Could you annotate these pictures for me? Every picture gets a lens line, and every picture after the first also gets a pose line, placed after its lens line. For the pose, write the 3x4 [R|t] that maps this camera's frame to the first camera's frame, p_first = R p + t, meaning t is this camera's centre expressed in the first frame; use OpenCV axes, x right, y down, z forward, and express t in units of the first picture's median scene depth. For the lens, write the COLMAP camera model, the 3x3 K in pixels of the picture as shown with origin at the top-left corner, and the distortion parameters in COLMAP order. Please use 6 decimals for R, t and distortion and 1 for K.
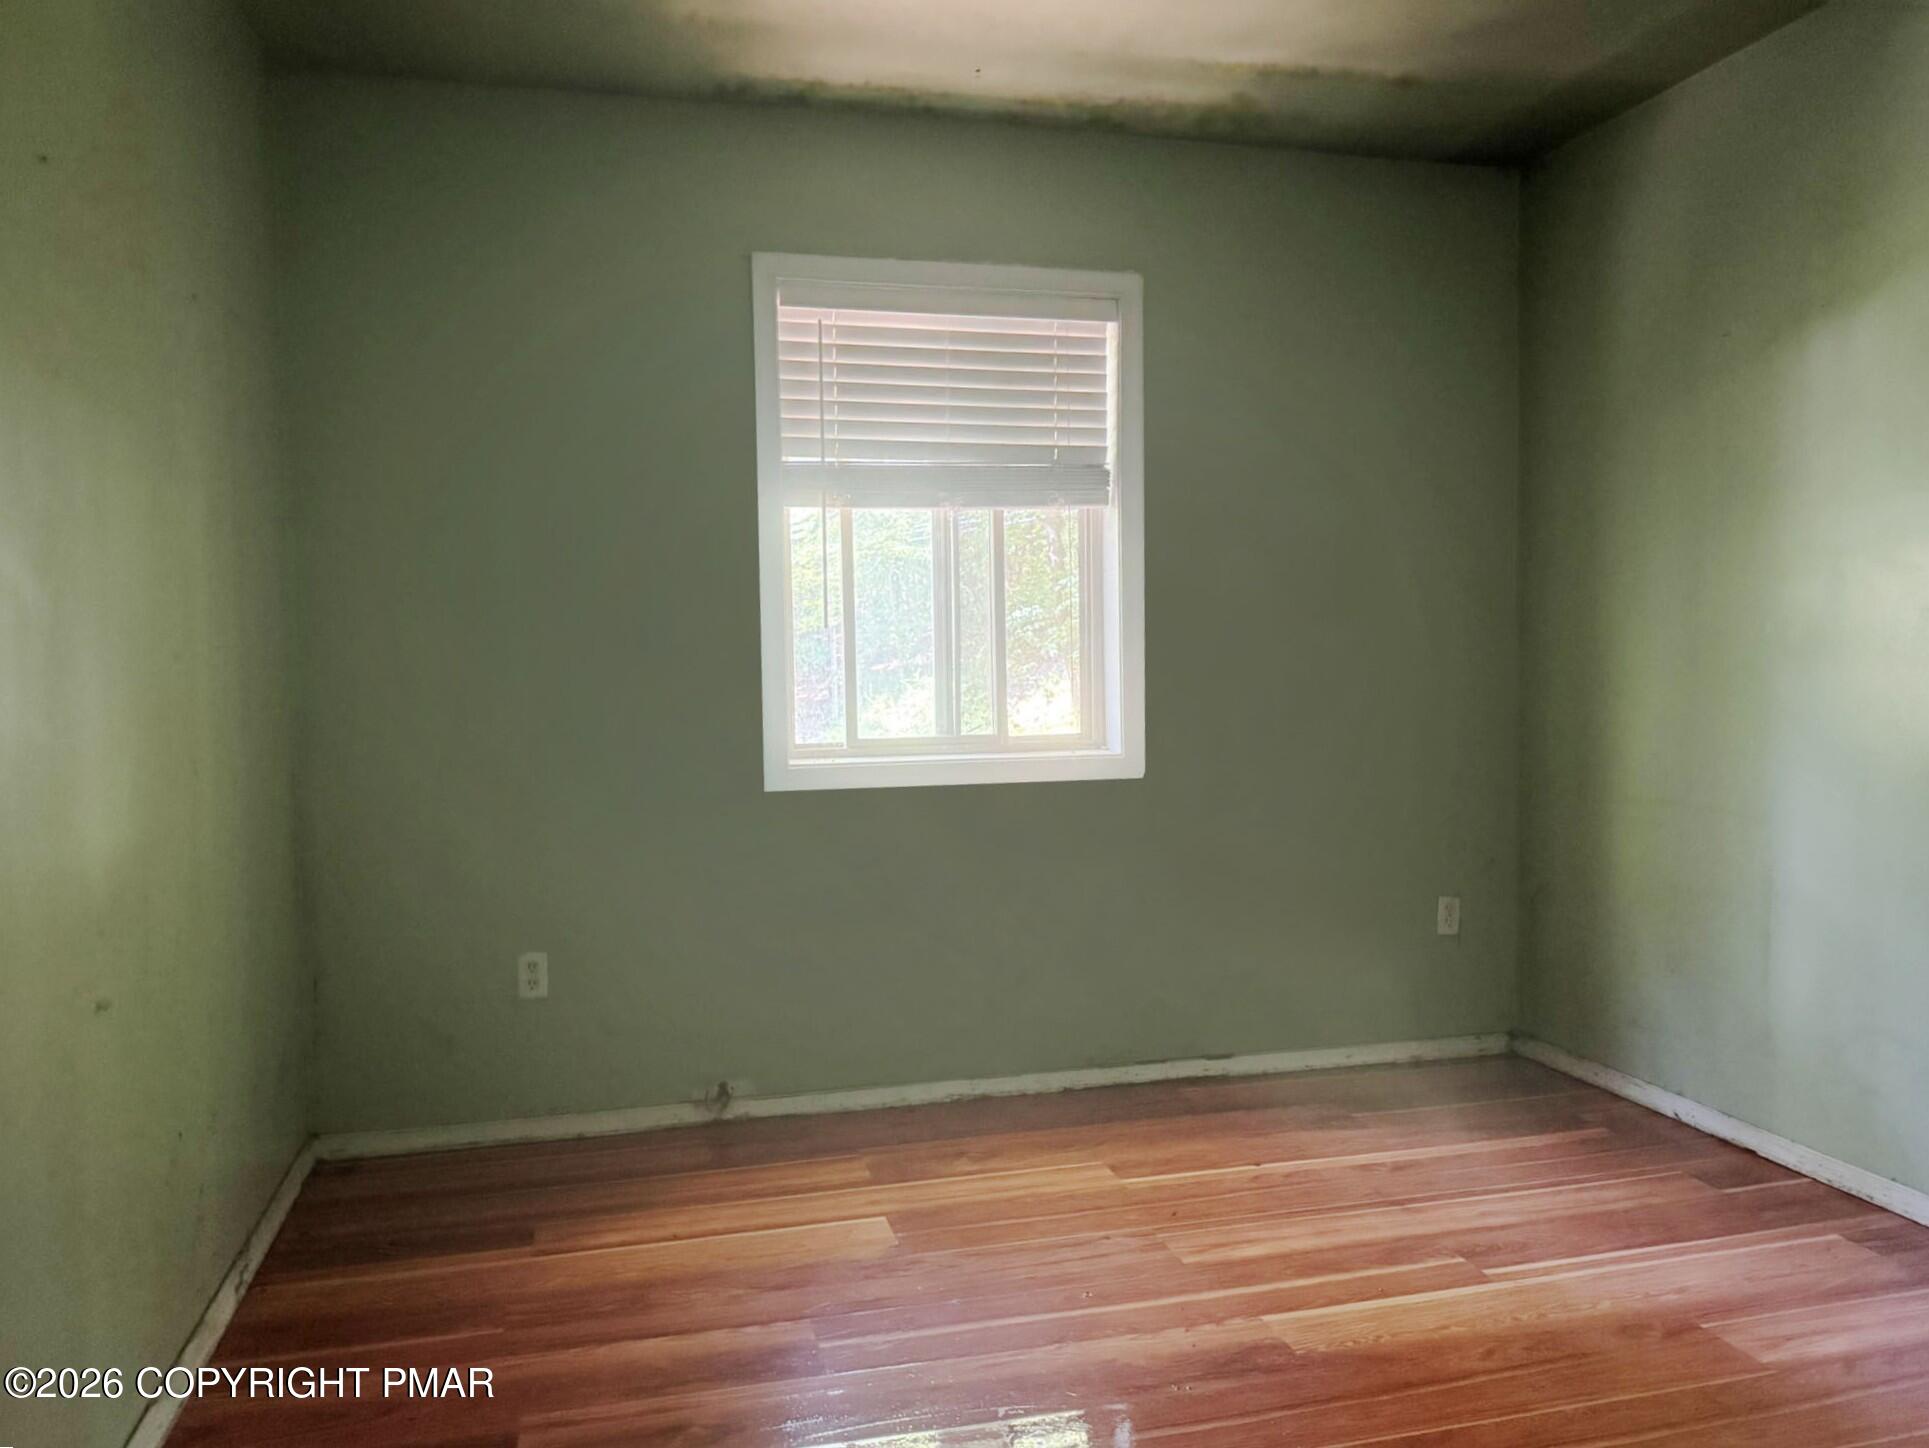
lens RADIAL K [[1376.4, 0, 964.5], [0, 1376.4, 724.0], [0, 0, 1]] dist [-0.000726, -0.027079]
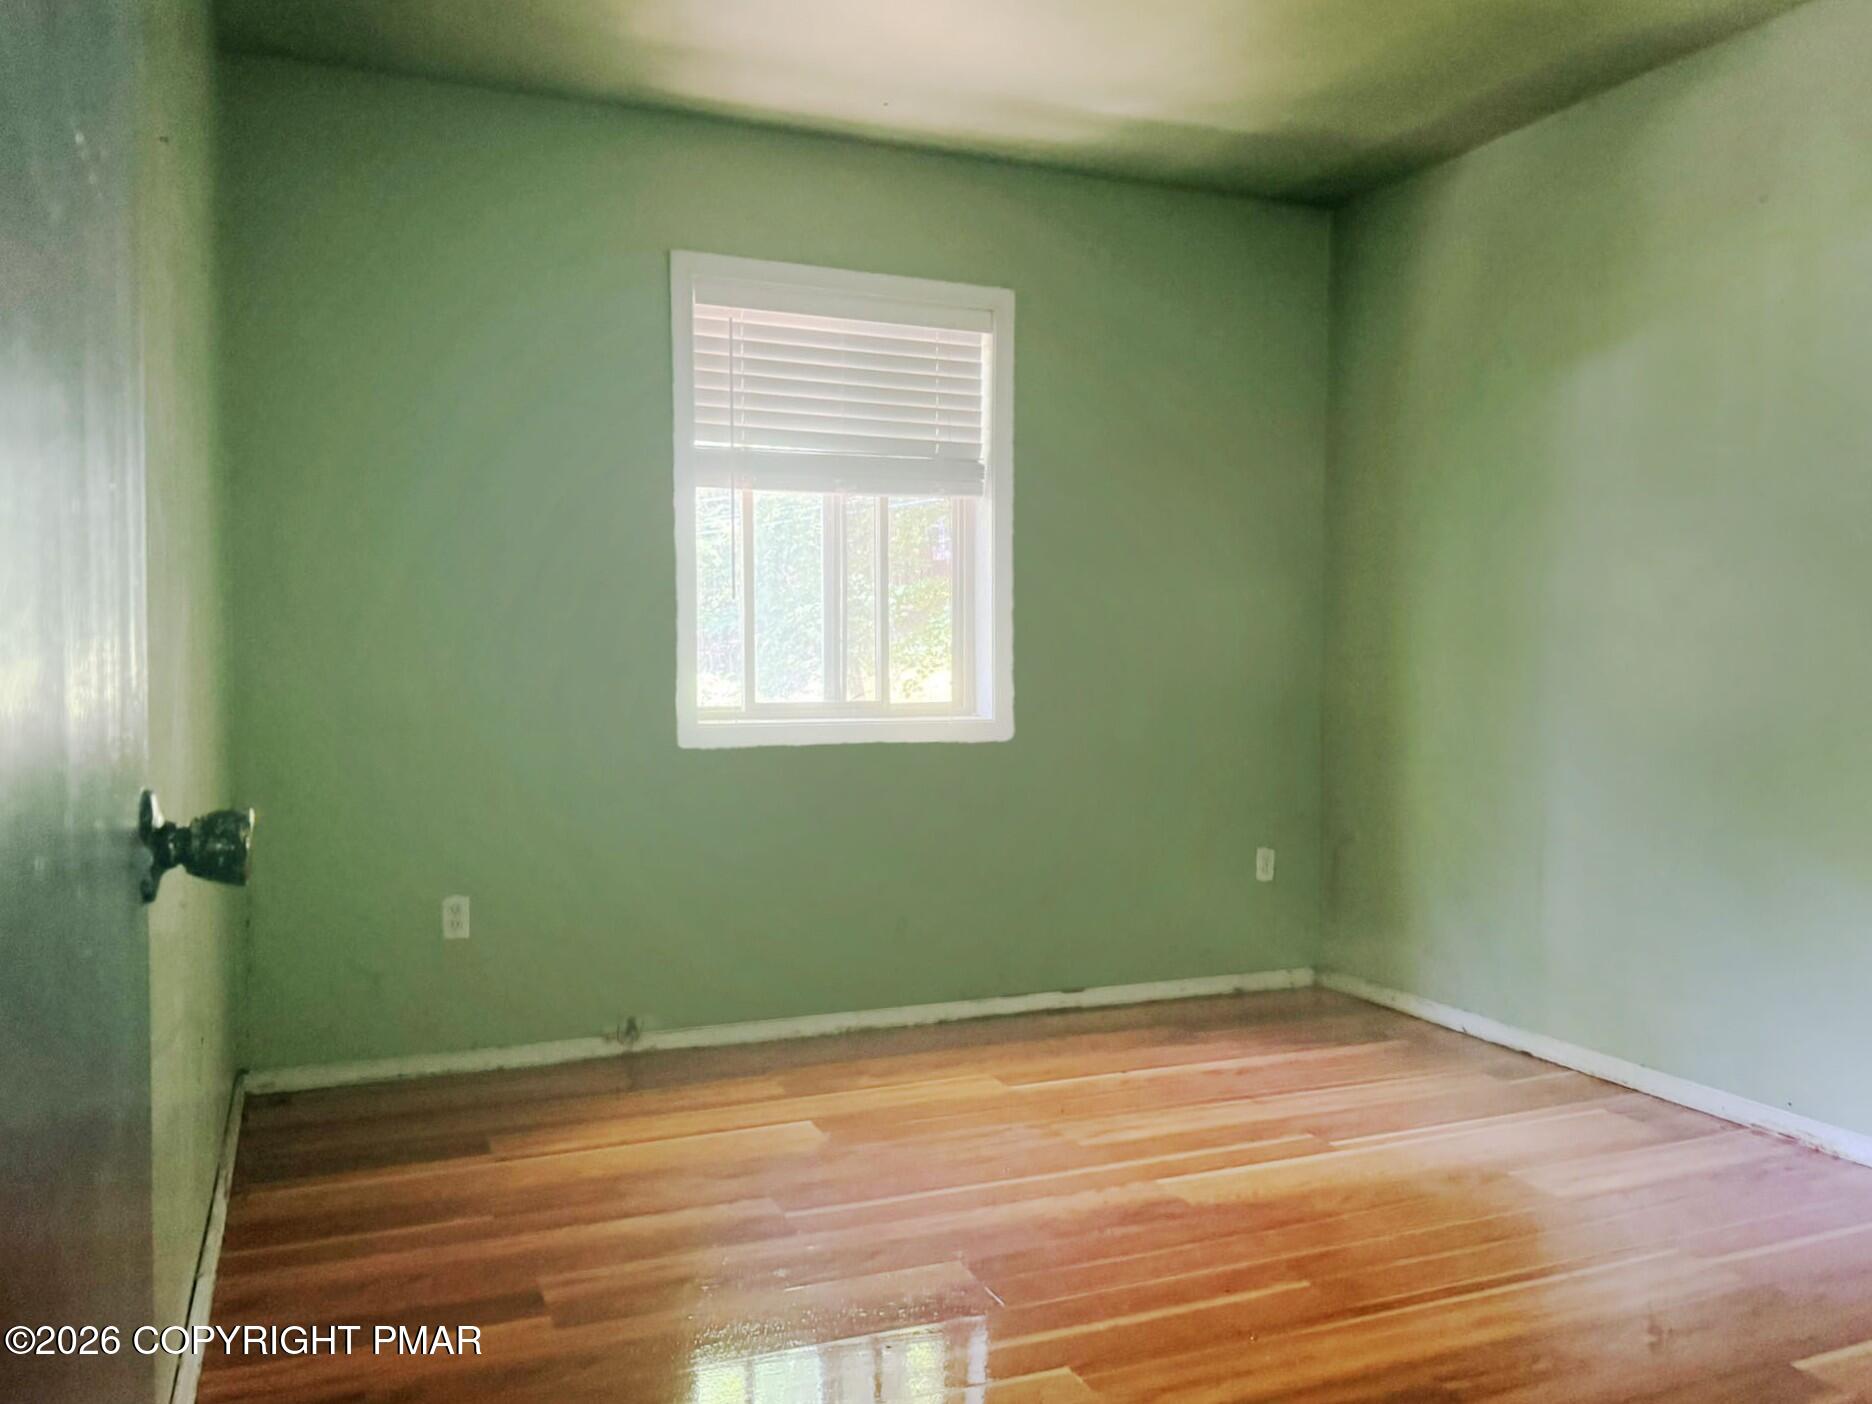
lens RADIAL K [[1335.8, 0, 936.0], [0, 1335.8, 702.0], [0, 0, 1]] dist [-0.000726, -0.027079]
pose [[0.990493, 0.011073, 0.137113, -0.088181], [-0.009282, 0.999863, -0.013692, 0.025944], [-0.137246, 0.012289, 0.990461, -0.074462]]
